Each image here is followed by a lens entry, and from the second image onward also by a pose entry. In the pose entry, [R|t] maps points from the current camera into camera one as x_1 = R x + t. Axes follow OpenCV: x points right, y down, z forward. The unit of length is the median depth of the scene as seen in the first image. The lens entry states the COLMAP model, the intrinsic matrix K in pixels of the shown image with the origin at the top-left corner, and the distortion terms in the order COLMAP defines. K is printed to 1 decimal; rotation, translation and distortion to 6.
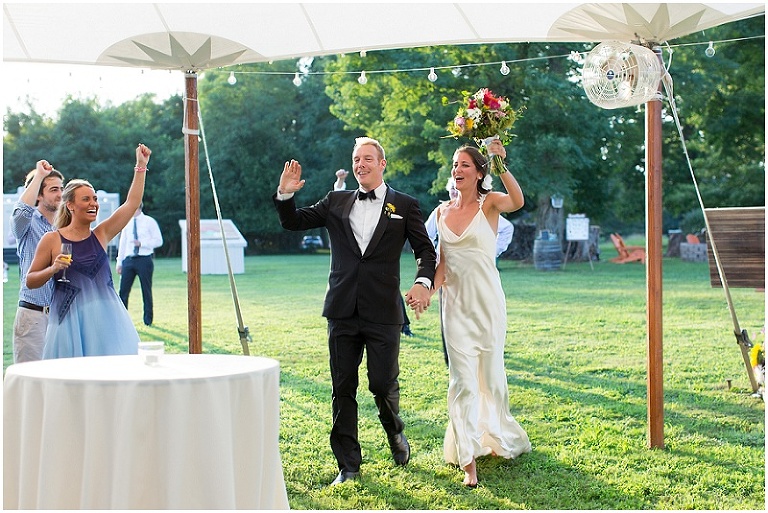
lens RADIAL K [[1098.4, 0, 384.2], [0, 1098.4, 285.9], [0, 0, 1]] dist [-0.003599, 0.097101]
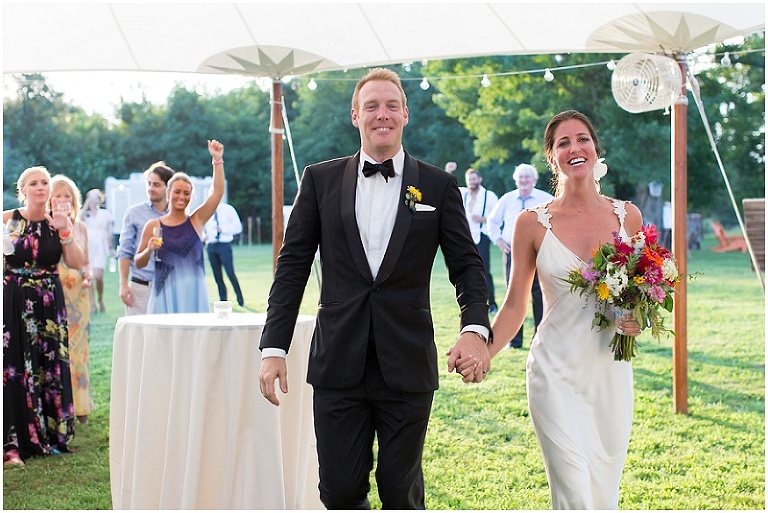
lens RADIAL K [[1119.3, 0, 384.0], [0, 1119.3, 256.5], [0, 0, 1]] dist [-0.011634, 0.026571]
pose [[0.995288, 0.007941, -0.096640, 0.049035], [-0.009433, 0.999843, -0.014994, 0.006616], [0.096505, 0.015835, 0.995206, -0.145194]]
